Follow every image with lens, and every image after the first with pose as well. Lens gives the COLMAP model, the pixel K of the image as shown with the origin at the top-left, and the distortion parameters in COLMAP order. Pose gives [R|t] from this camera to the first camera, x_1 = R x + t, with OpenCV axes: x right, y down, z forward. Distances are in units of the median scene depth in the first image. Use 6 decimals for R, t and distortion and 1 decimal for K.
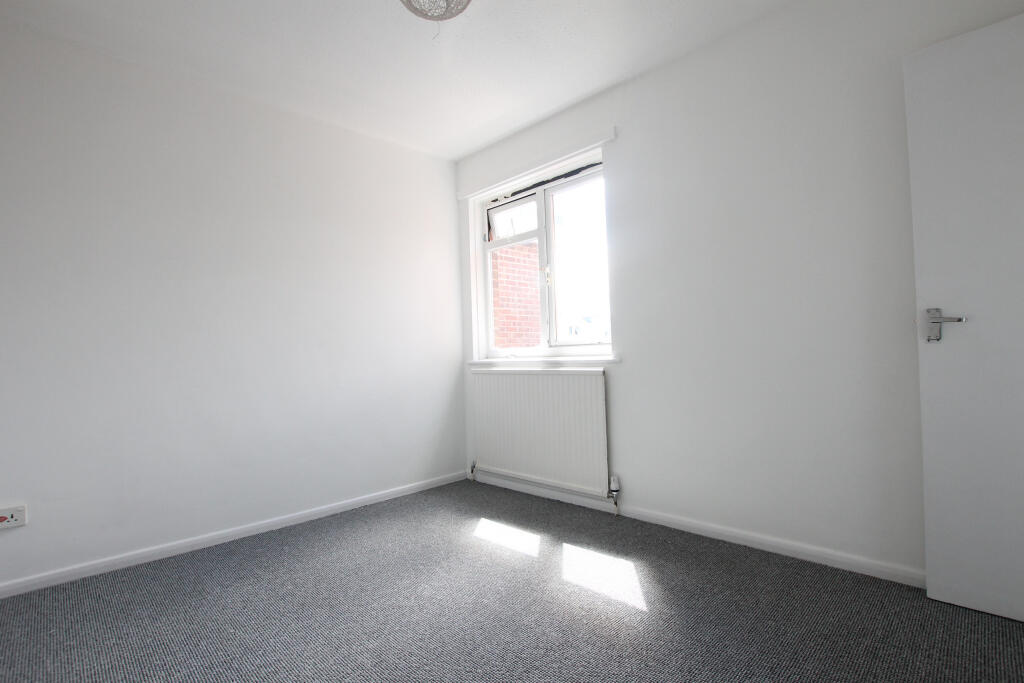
lens RADIAL K [[482.5, 0, 509.6], [0, 482.5, 347.6], [0, 0, 1]] dist [-0.031925, 0.000570]
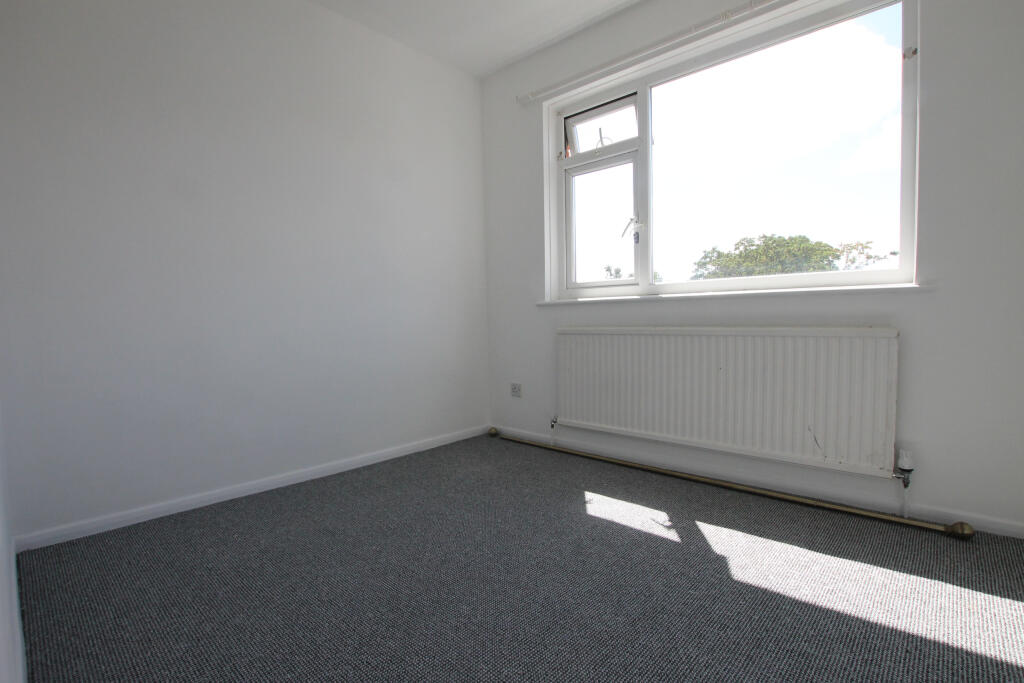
lens RADIAL K [[476.2, 0, 514.8], [0, 476.2, 335.1], [0, 0, 1]] dist [-0.014979, 0.000055]
pose [[0.998492, -0.015796, 0.052585, -0.195558], [0.011387, 0.996476, 0.083105, 0.017484], [-0.053712, -0.082381, 0.995152, 0.175163]]
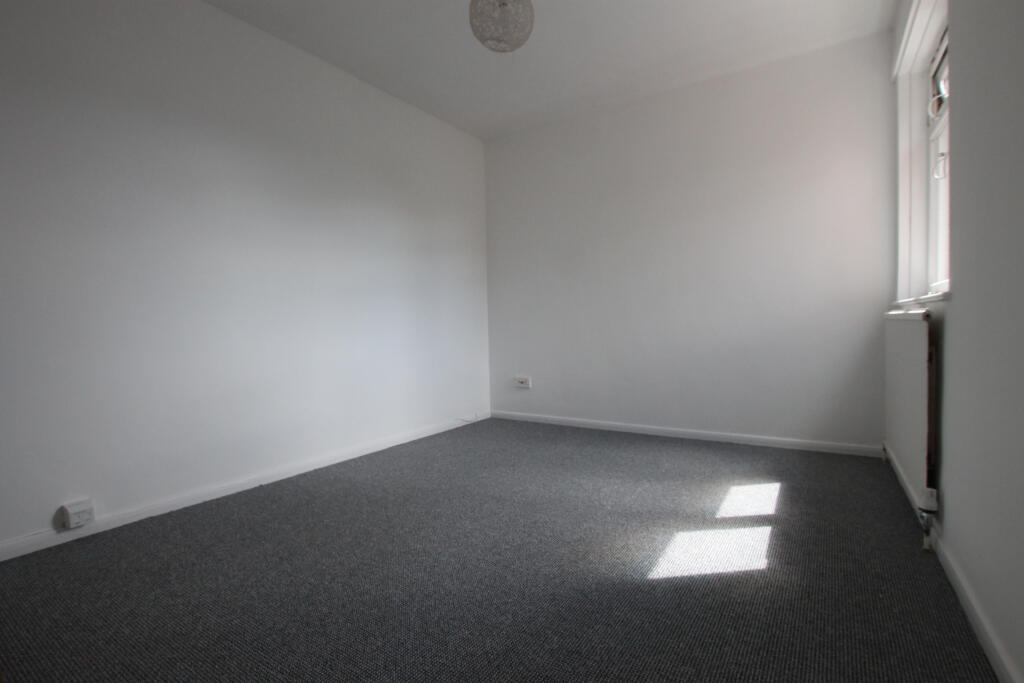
lens RADIAL K [[482.5, 0, 509.6], [0, 482.5, 347.6], [0, 0, 1]] dist [-0.031925, 0.000570]
pose [[0.201593, 0.073738, -0.976690, 0.581424], [0.029205, 0.996266, 0.081244, 0.024144], [0.979034, -0.044903, 0.198687, 0.318463]]
